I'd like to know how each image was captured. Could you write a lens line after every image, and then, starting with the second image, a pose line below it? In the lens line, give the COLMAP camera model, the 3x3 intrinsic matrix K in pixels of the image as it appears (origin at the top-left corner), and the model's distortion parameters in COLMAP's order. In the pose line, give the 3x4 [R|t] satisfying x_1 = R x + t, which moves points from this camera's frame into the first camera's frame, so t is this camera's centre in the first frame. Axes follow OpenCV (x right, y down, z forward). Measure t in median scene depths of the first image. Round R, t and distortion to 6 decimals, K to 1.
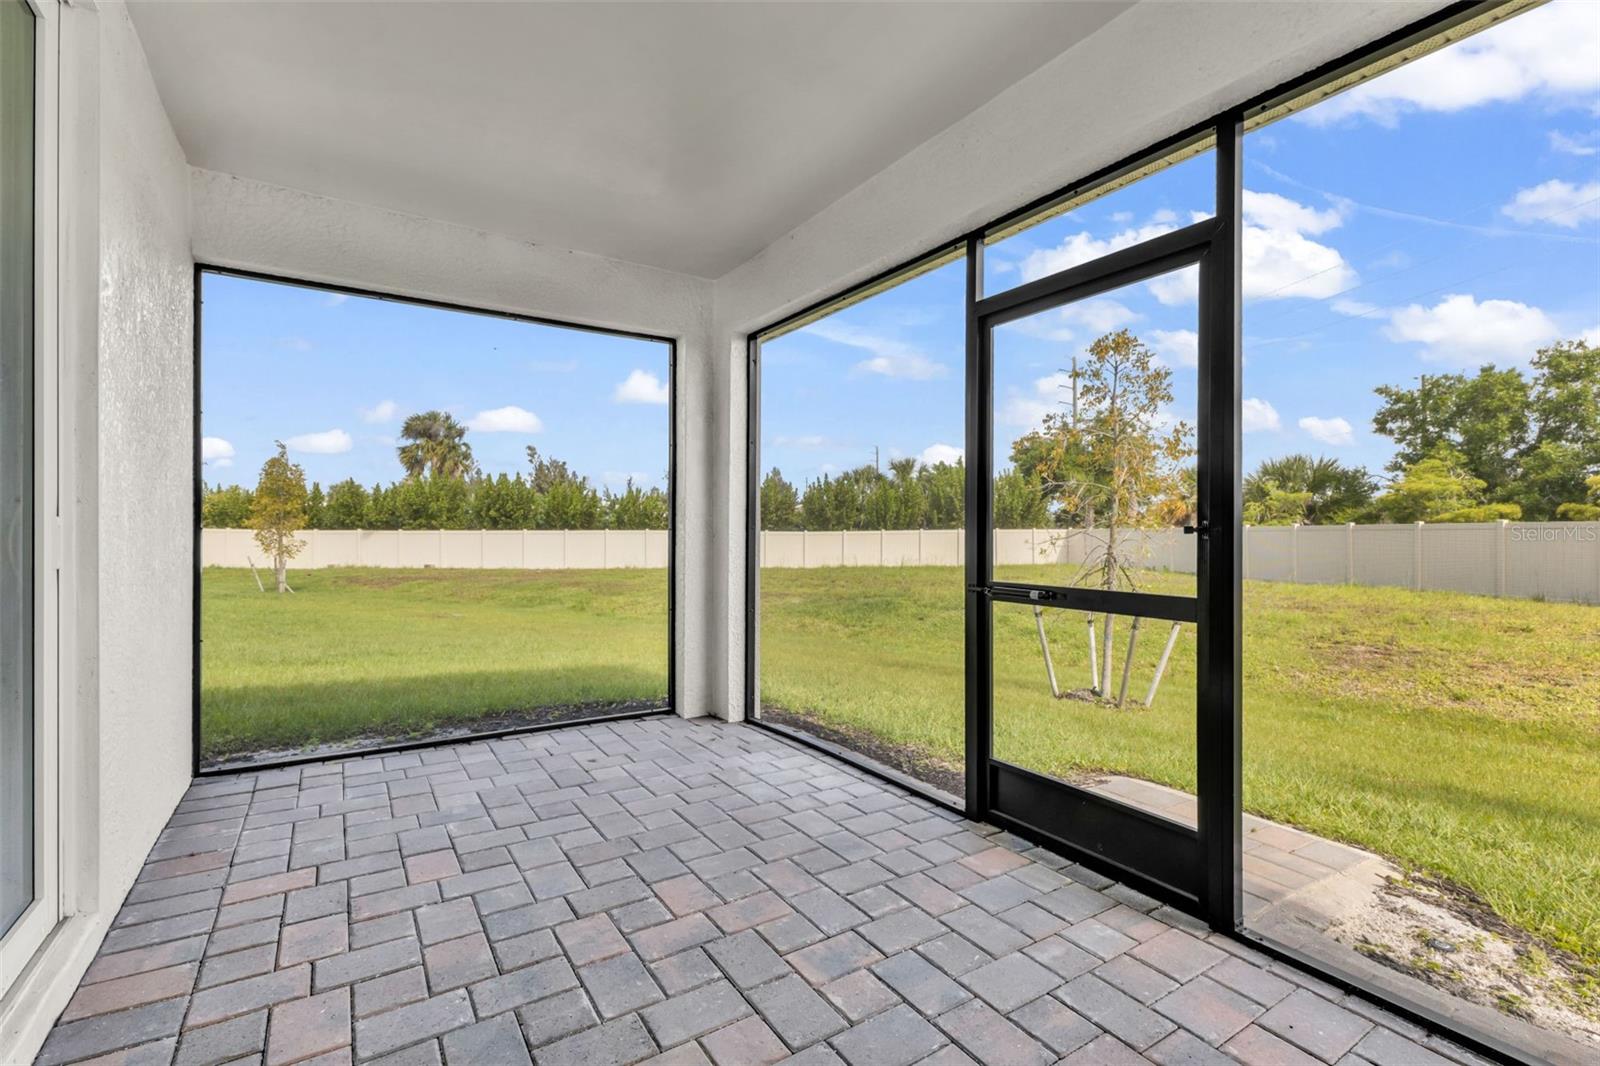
lens RADIAL K [[707.1, 0, 828.4], [0, 707.1, 528.1], [0, 0, 1]] dist [-0.003228, -0.000544]
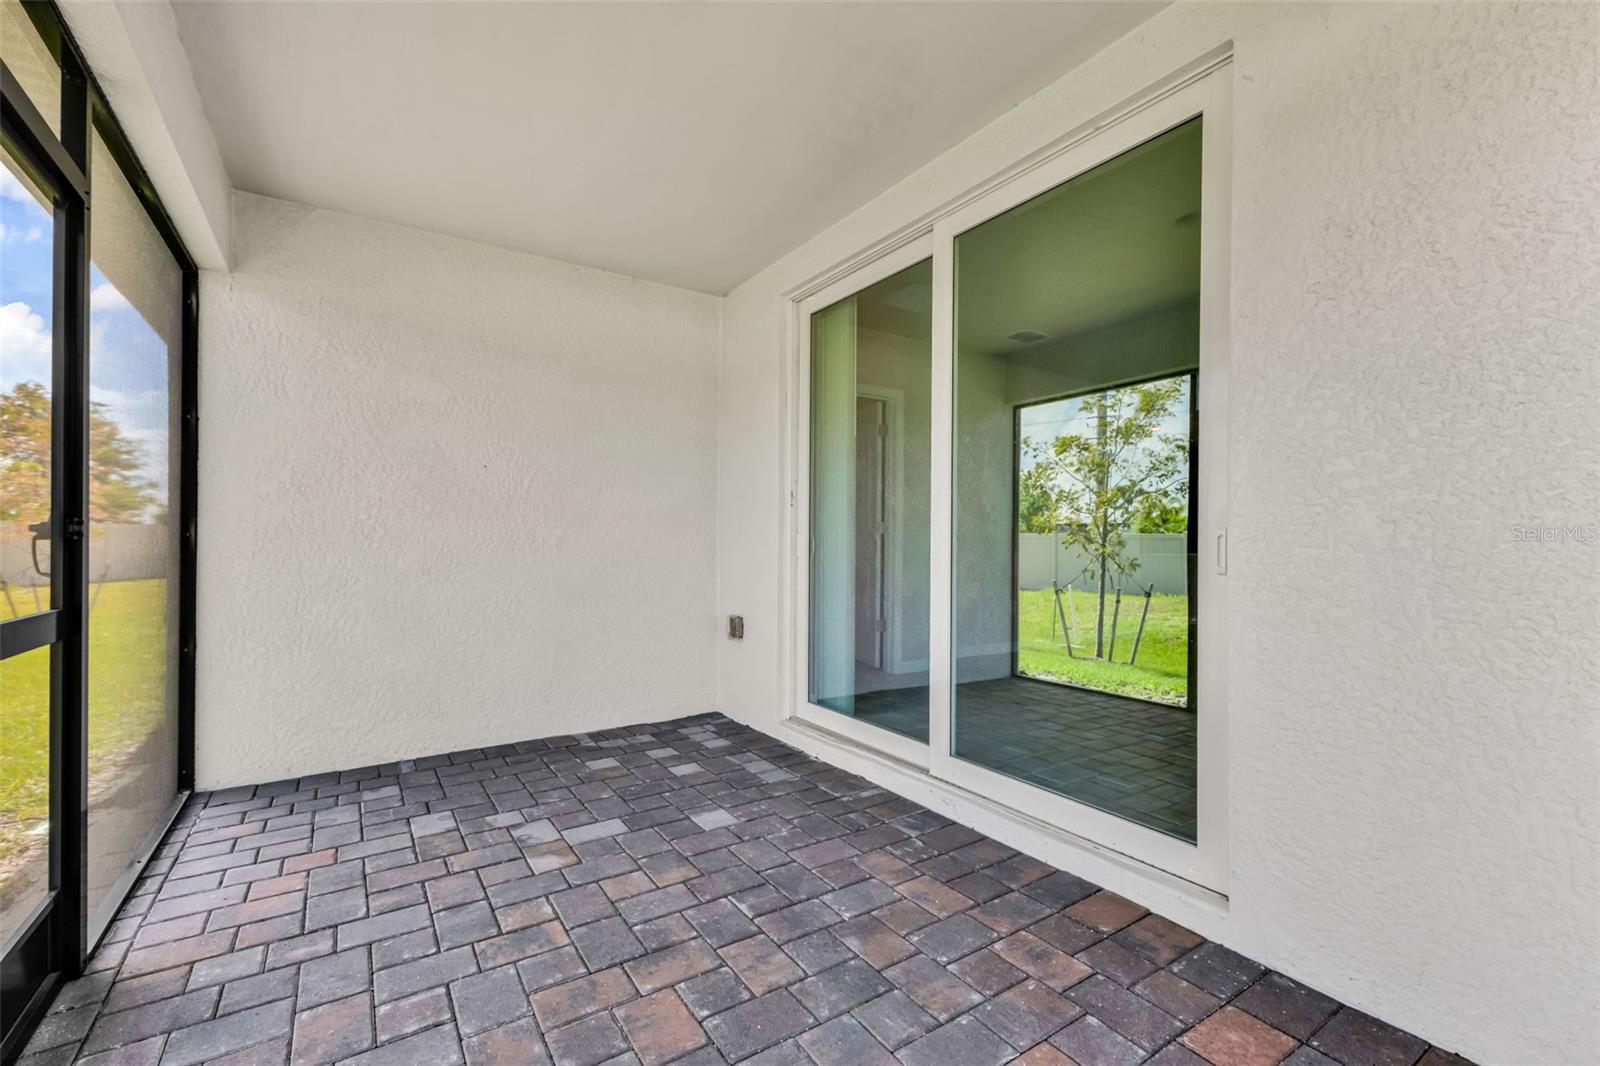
lens RADIAL K [[702.4, 0, 793.2], [0, 702.4, 550.2], [0, 0, 1]] dist [0.000981, -0.000570]
pose [[-0.998994, -0.010977, 0.043472, -0.259314], [-0.010560, 0.999896, 0.009825, 0.006161], [-0.043575, 0.009356, -0.999006, 1.216988]]
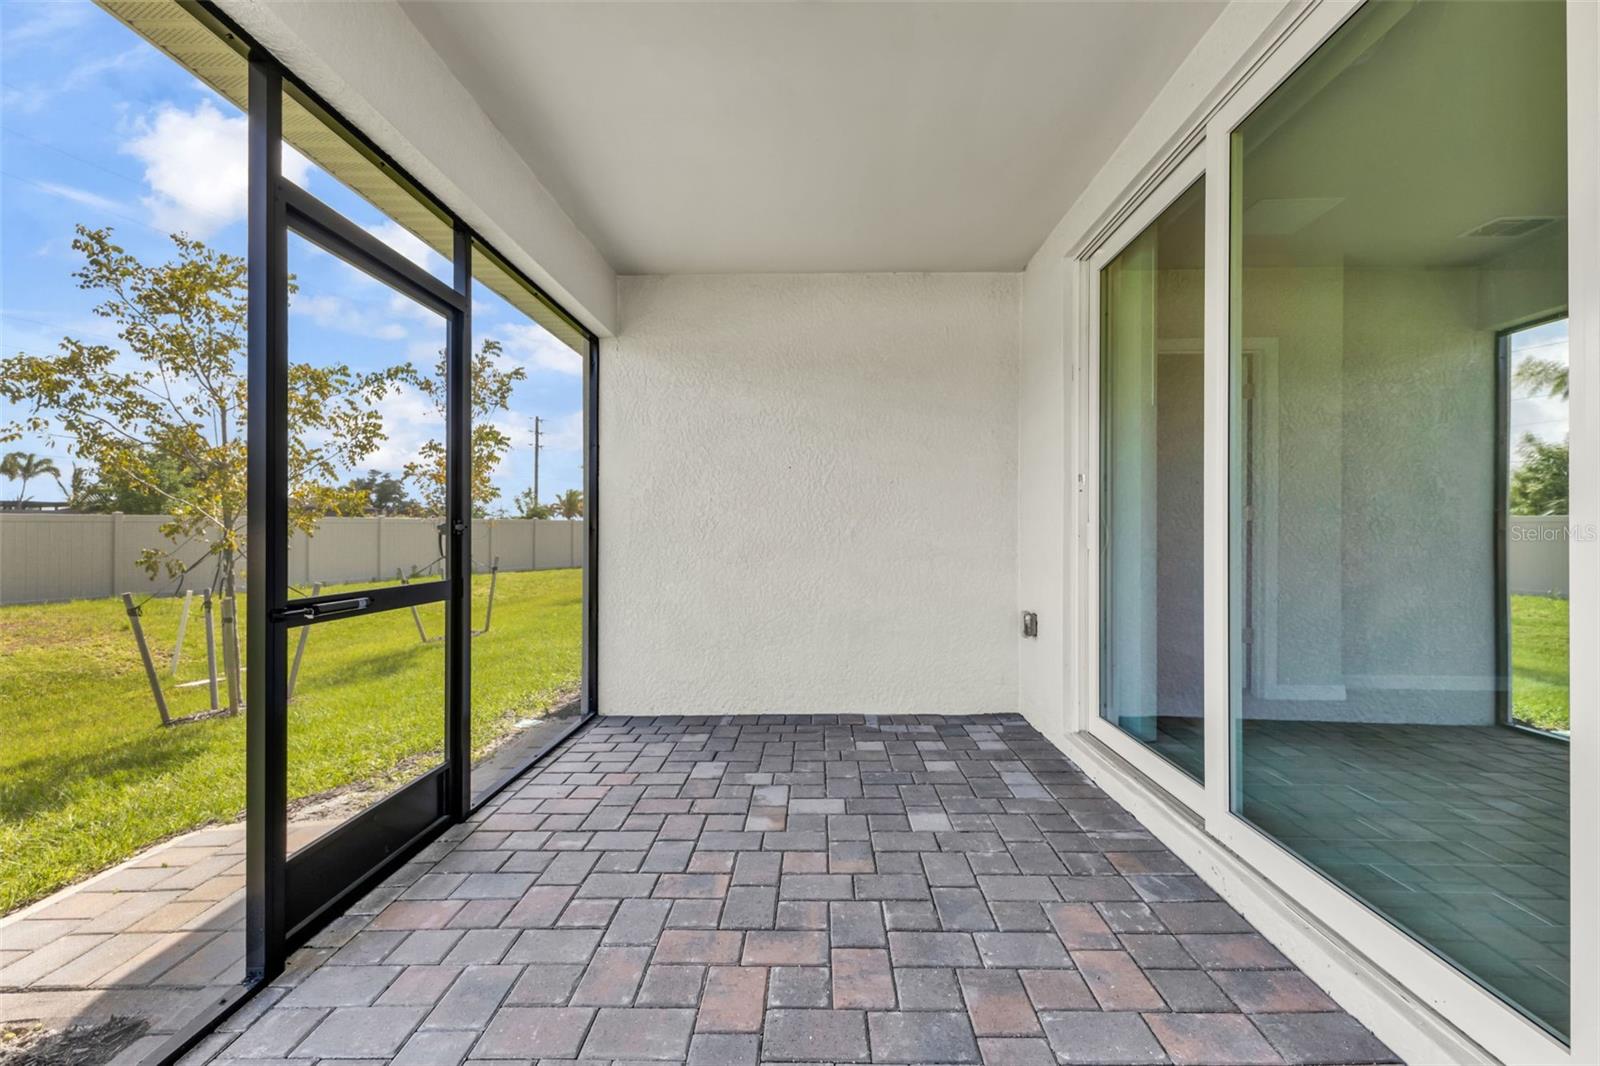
lens RADIAL K [[684.0, 0, 790.5], [0, 684.0, 536.5], [0, 0, 1]] dist [-0.001778, -0.000225]
pose [[-0.794842, -0.008360, 0.606759, -0.495052], [-0.004110, 0.999956, 0.008394, 0.003517], [-0.606803, 0.004178, -0.794841, 1.095848]]
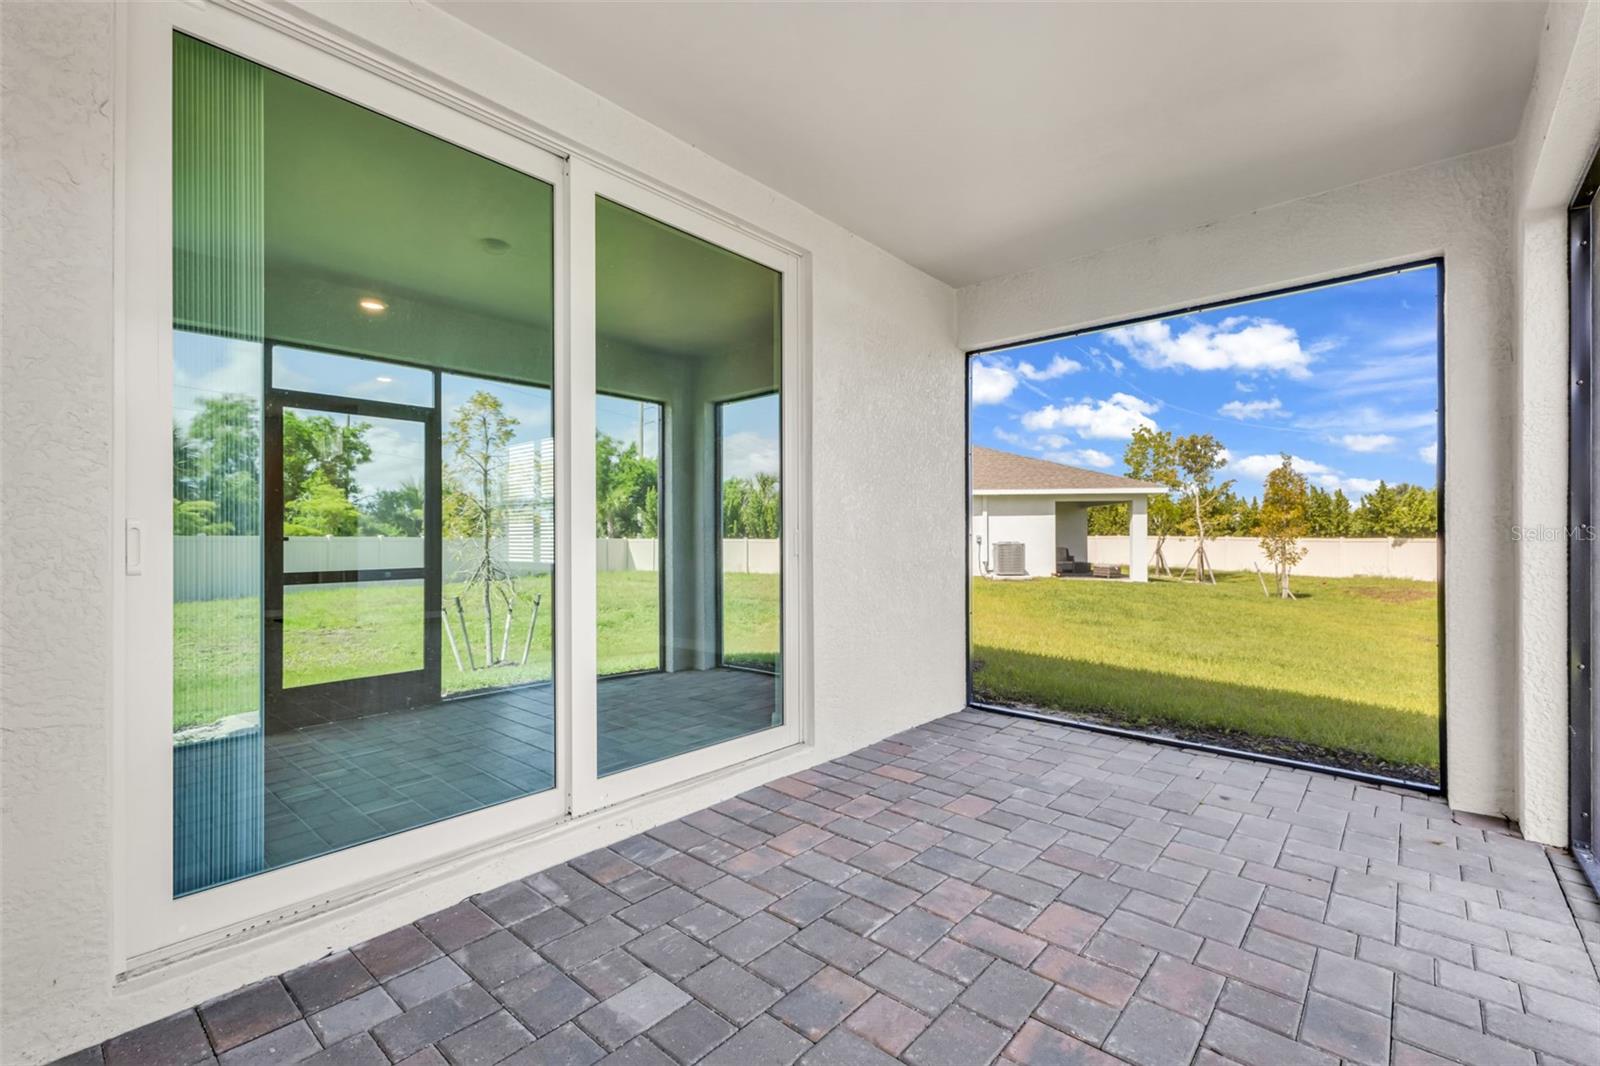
lens RADIAL K [[702.4, 0, 793.2], [0, 702.4, 550.2], [0, 0, 1]] dist [0.000981, -0.000570]
pose [[0.233668, 0.010773, -0.972257, 0.427108], [0.008456, 0.999878, 0.013111, 0.007084], [0.972280, -0.011286, 0.233548, 0.310862]]
